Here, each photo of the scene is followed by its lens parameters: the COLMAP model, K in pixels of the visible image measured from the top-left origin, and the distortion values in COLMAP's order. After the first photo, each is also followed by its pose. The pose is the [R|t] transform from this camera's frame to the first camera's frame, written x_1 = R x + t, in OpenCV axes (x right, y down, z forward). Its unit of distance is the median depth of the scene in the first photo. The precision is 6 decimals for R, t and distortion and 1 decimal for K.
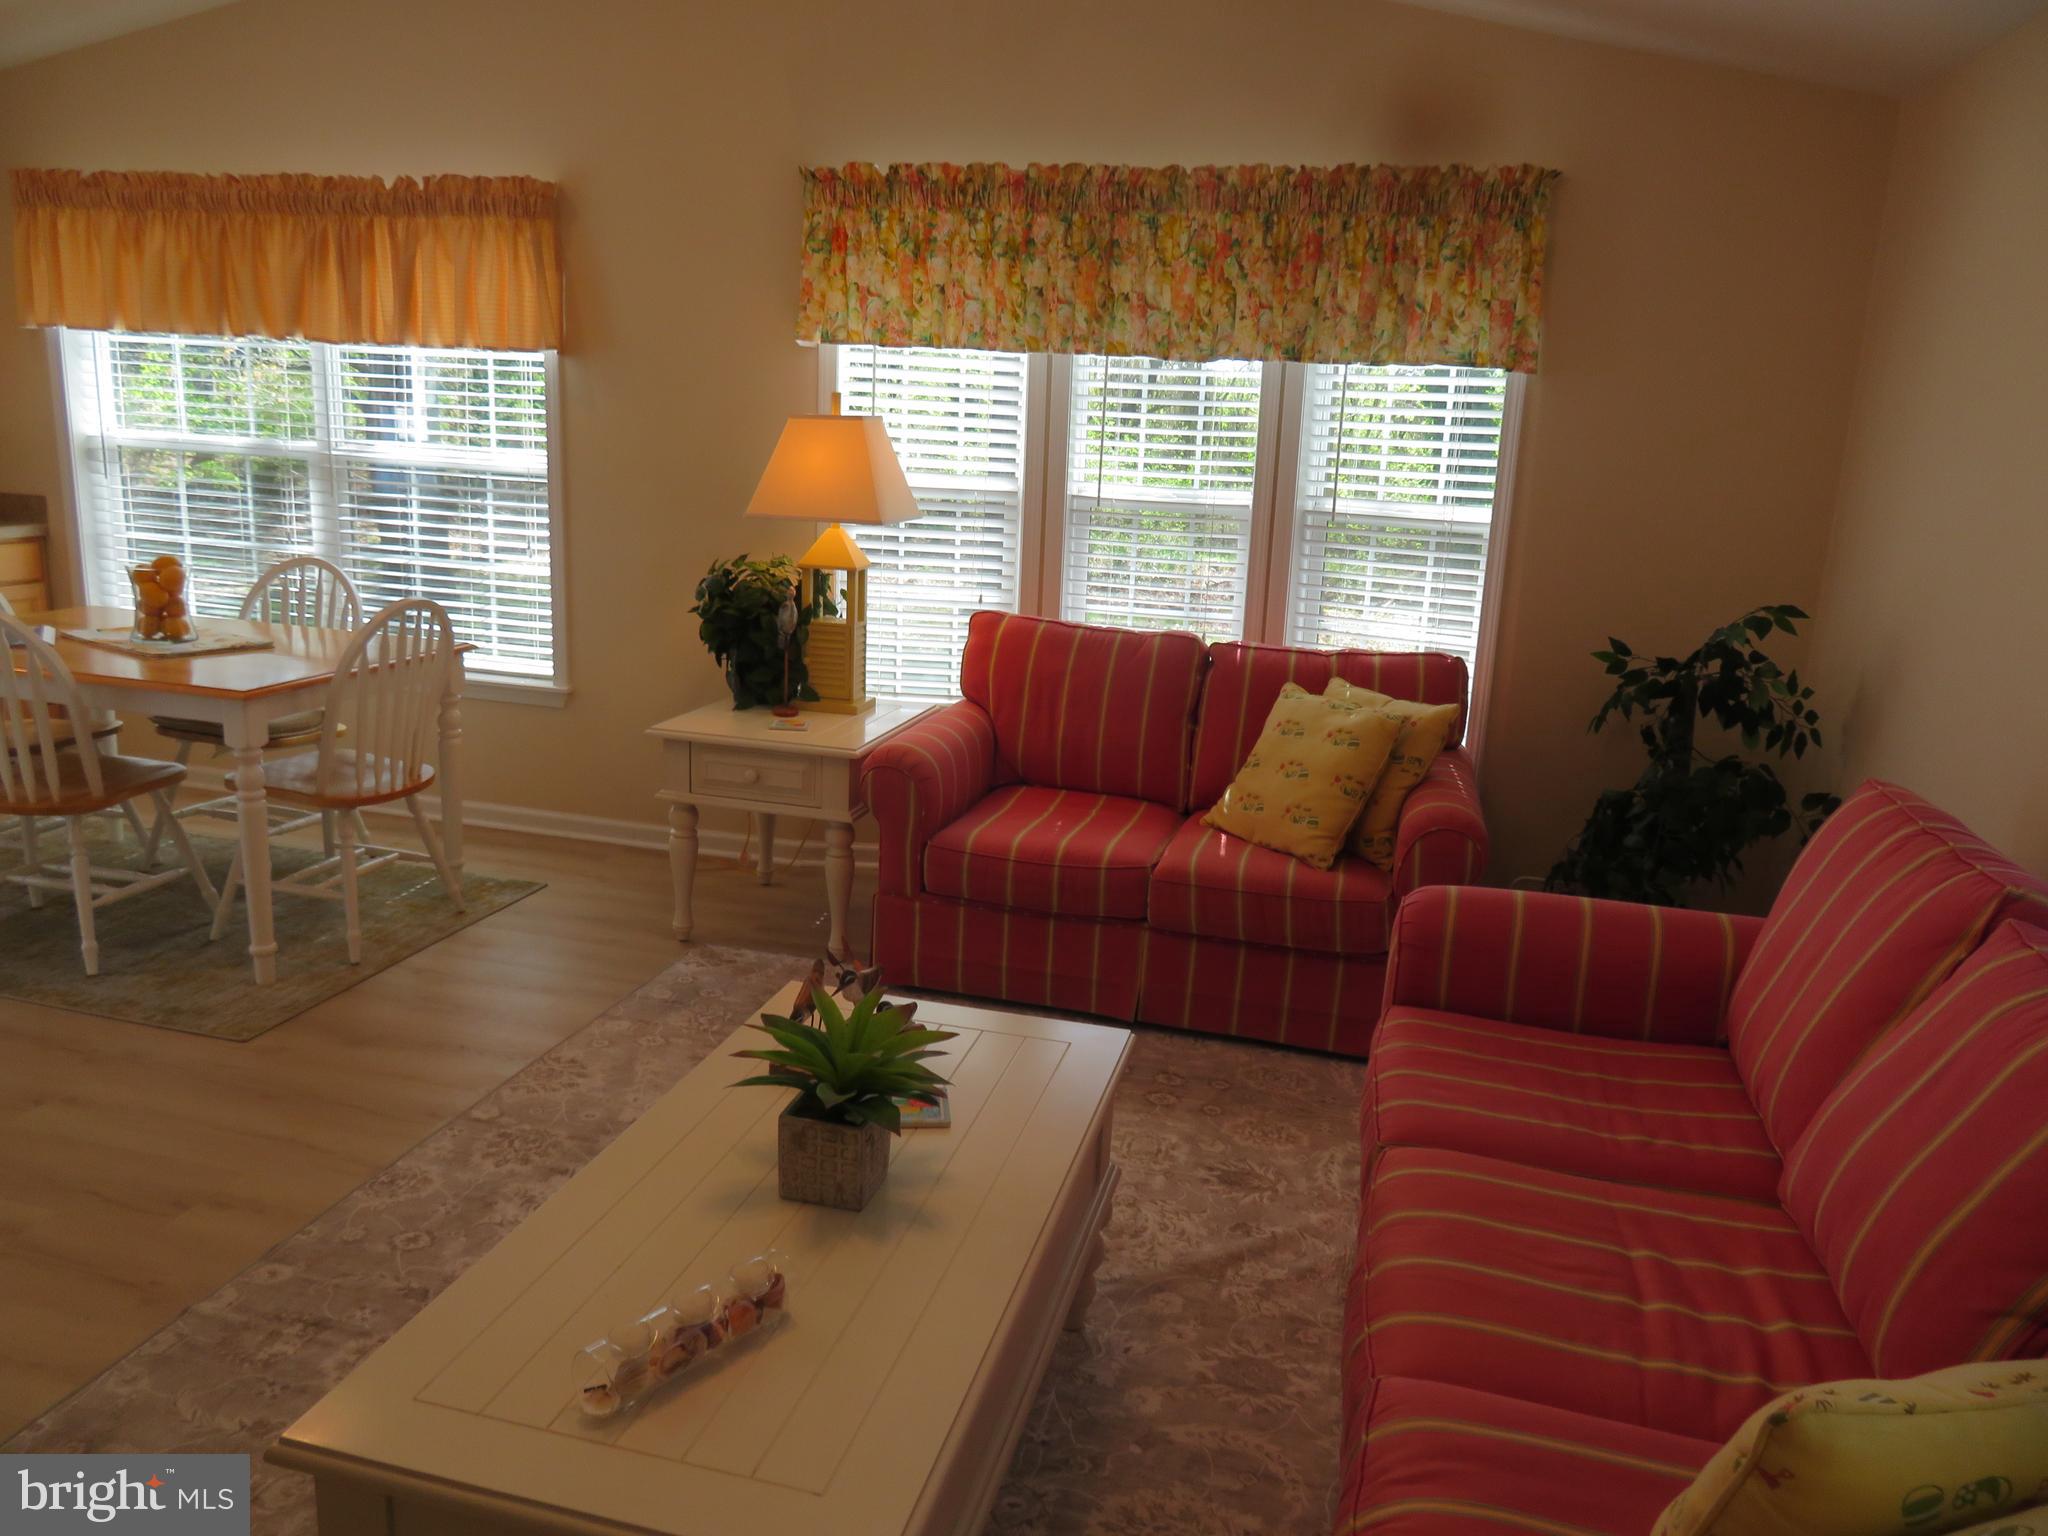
lens RADIAL K [[1456.9, 0, 1033.0], [0, 1456.9, 762.5], [0, 0, 1]] dist [-0.011260, -0.005507]
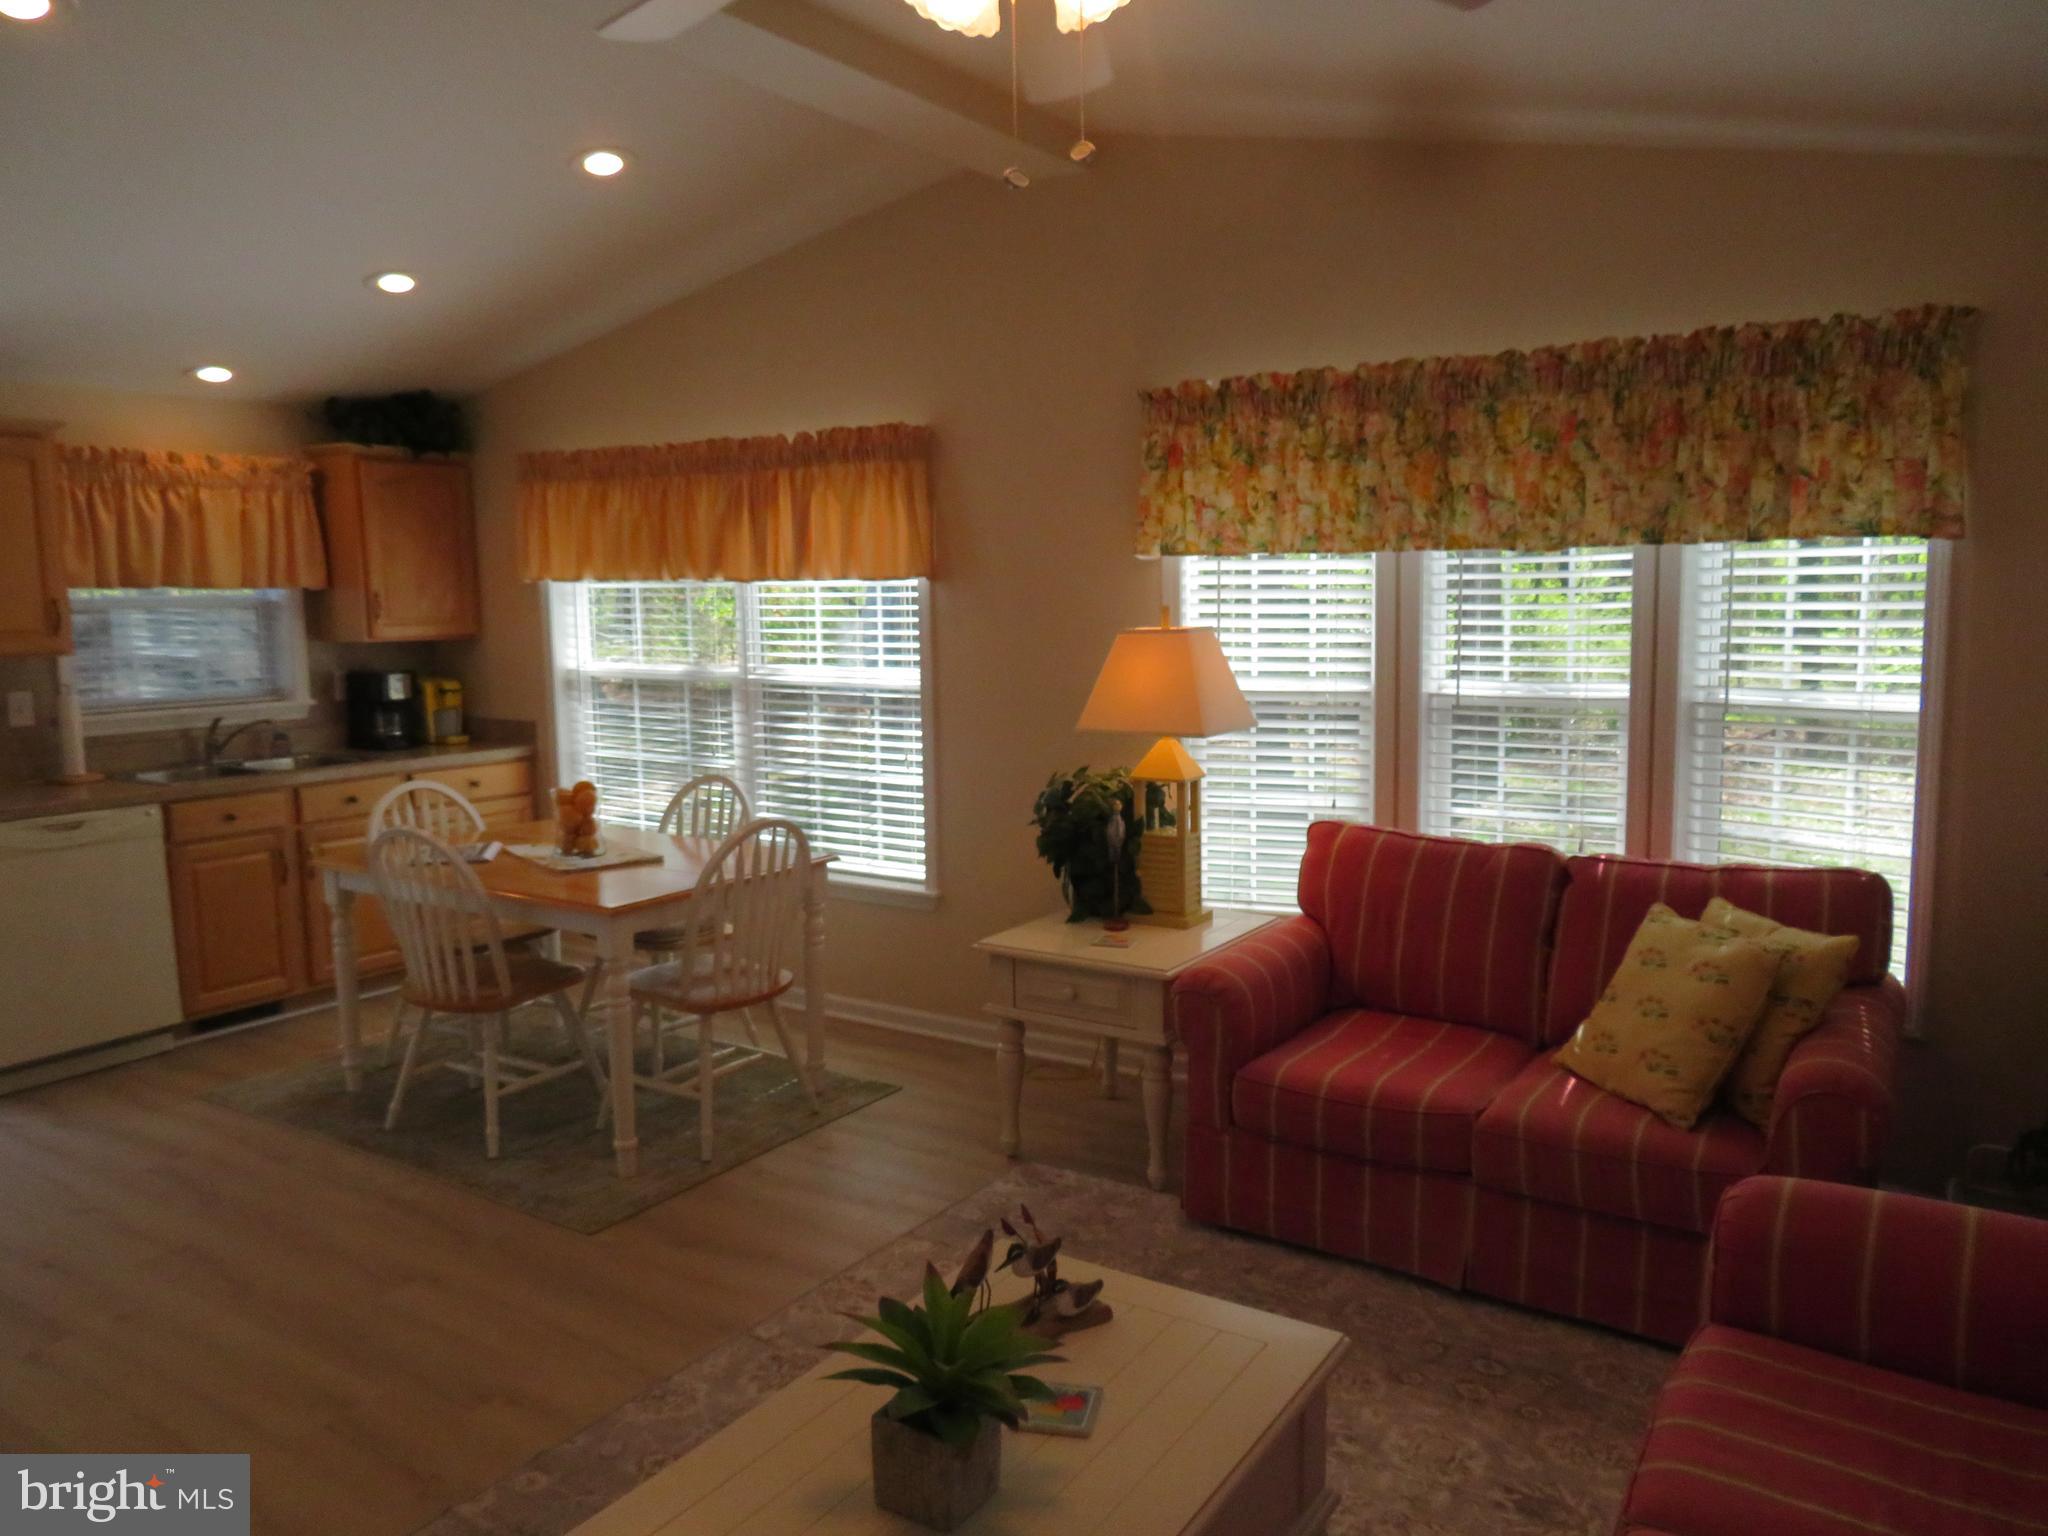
lens RADIAL K [[1456.9, 0, 1032.2], [0, 1456.9, 763.0], [0, 0, 1]] dist [-0.011260, -0.005507]
pose [[0.943655, -0.021176, -0.330253, 0.103333], [-0.017053, 0.993513, -0.112430, -0.031521], [0.330492, 0.111727, 0.937173, 0.042018]]
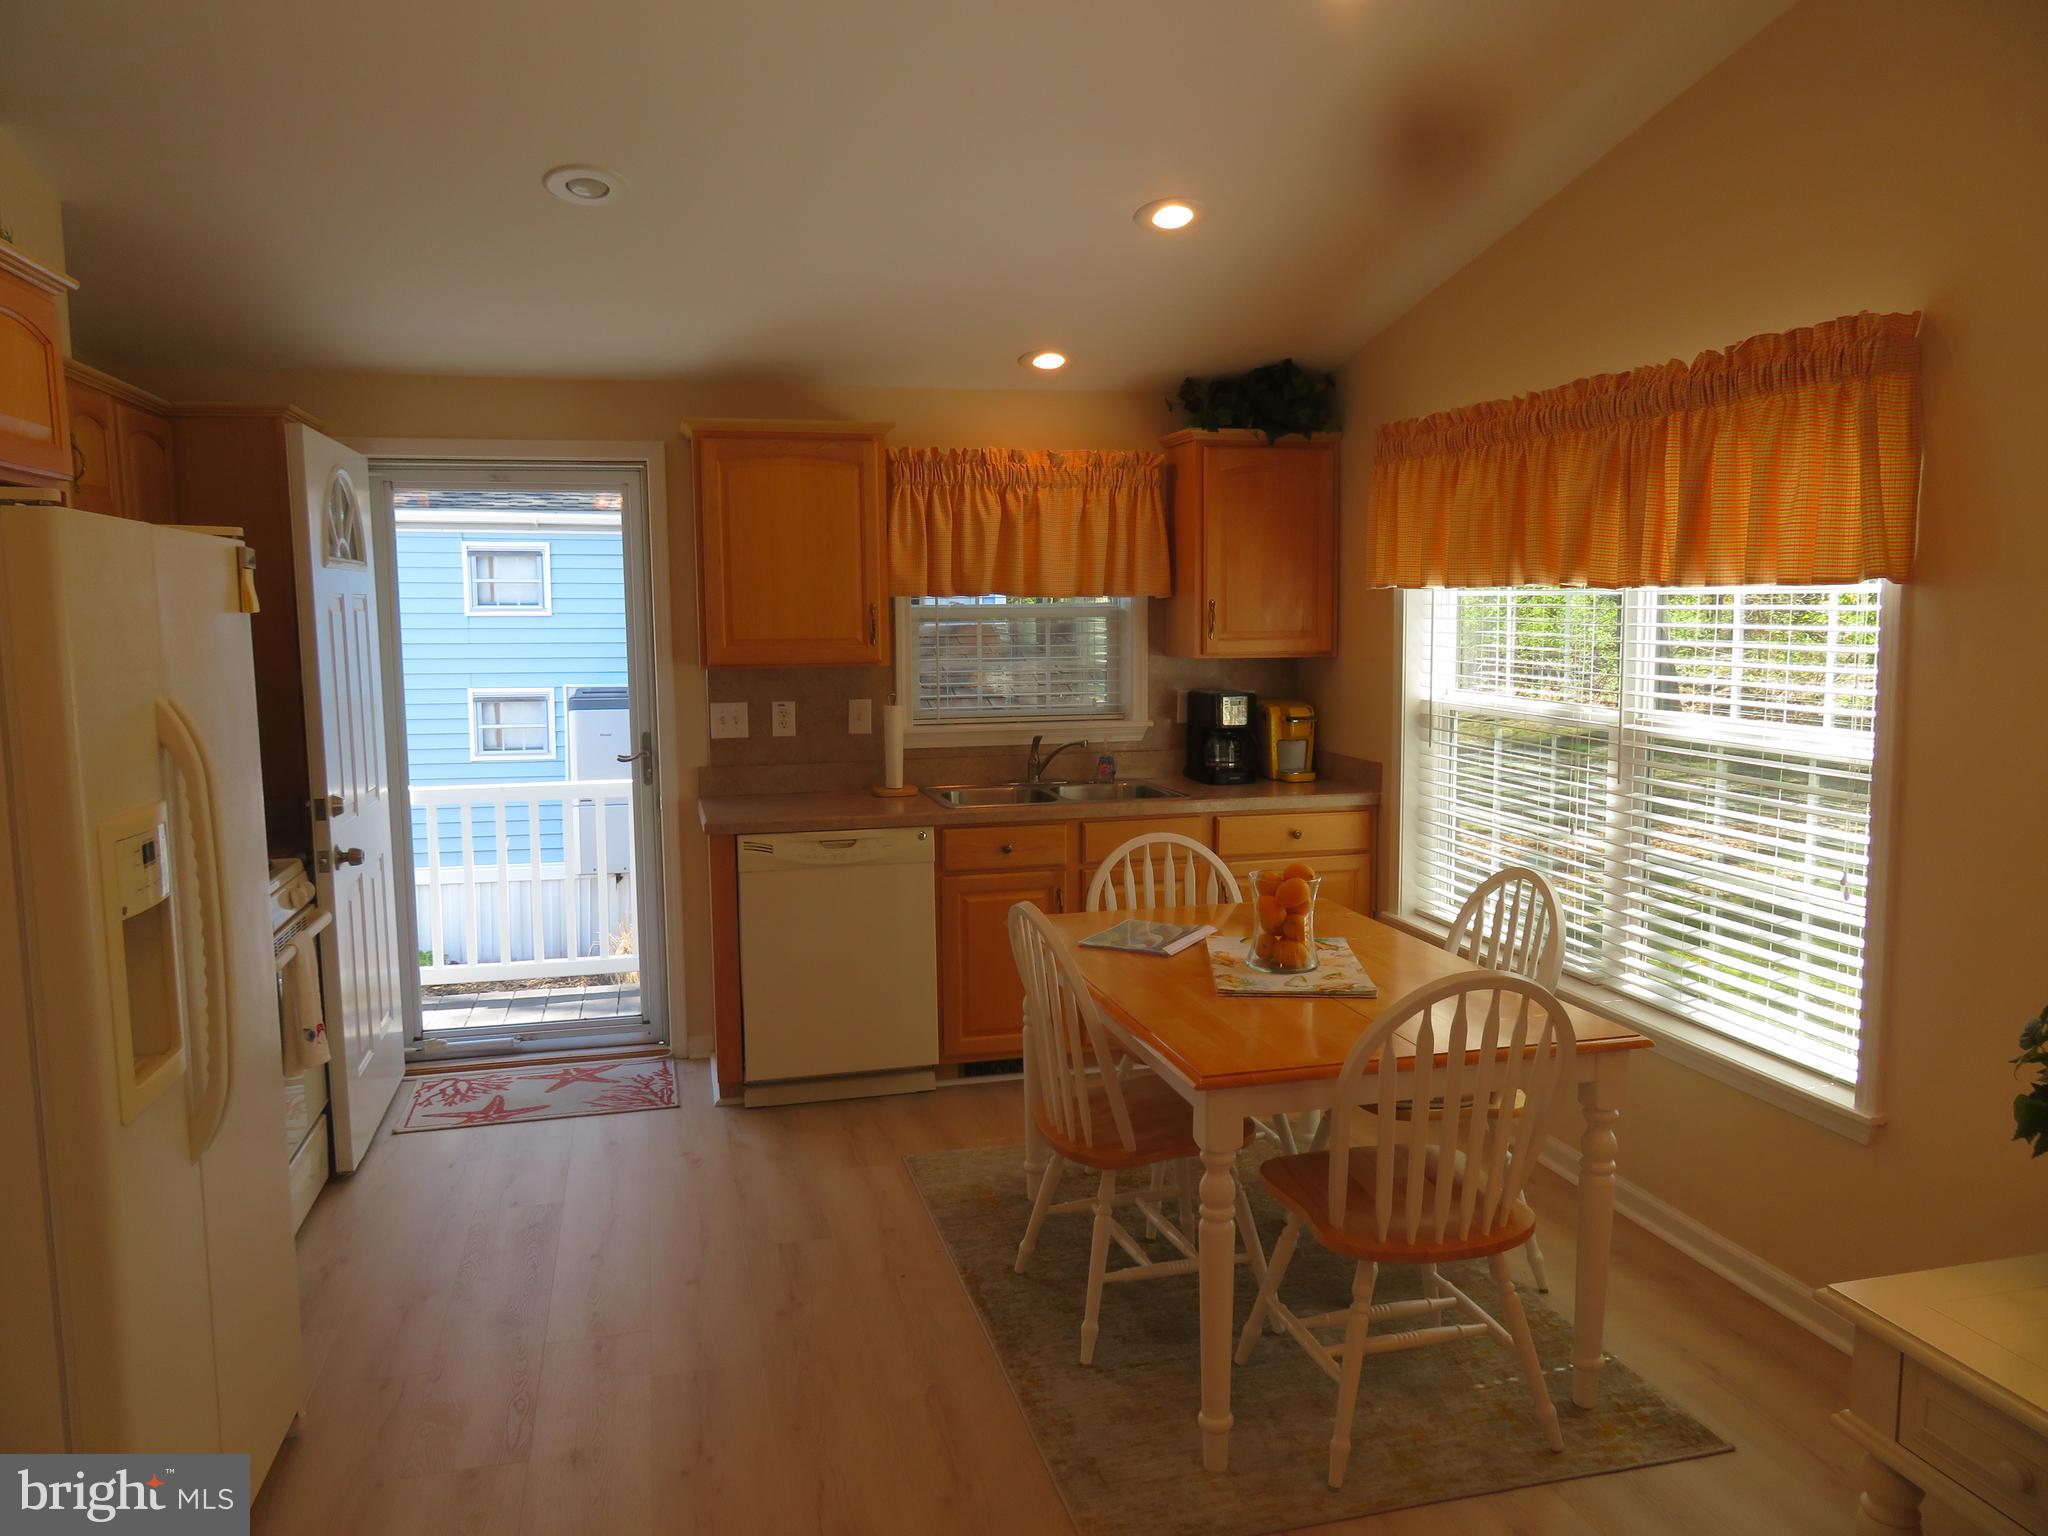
lens RADIAL K [[1456.9, 0, 1034.6], [0, 1456.9, 769.3], [0, 0, 1]] dist [-0.011260, -0.005507]
pose [[0.476994, 0.042319, -0.877887, 0.044916], [-0.169284, 0.984561, -0.044518, -0.124006], [0.862450, 0.169847, 0.476794, 0.440662]]
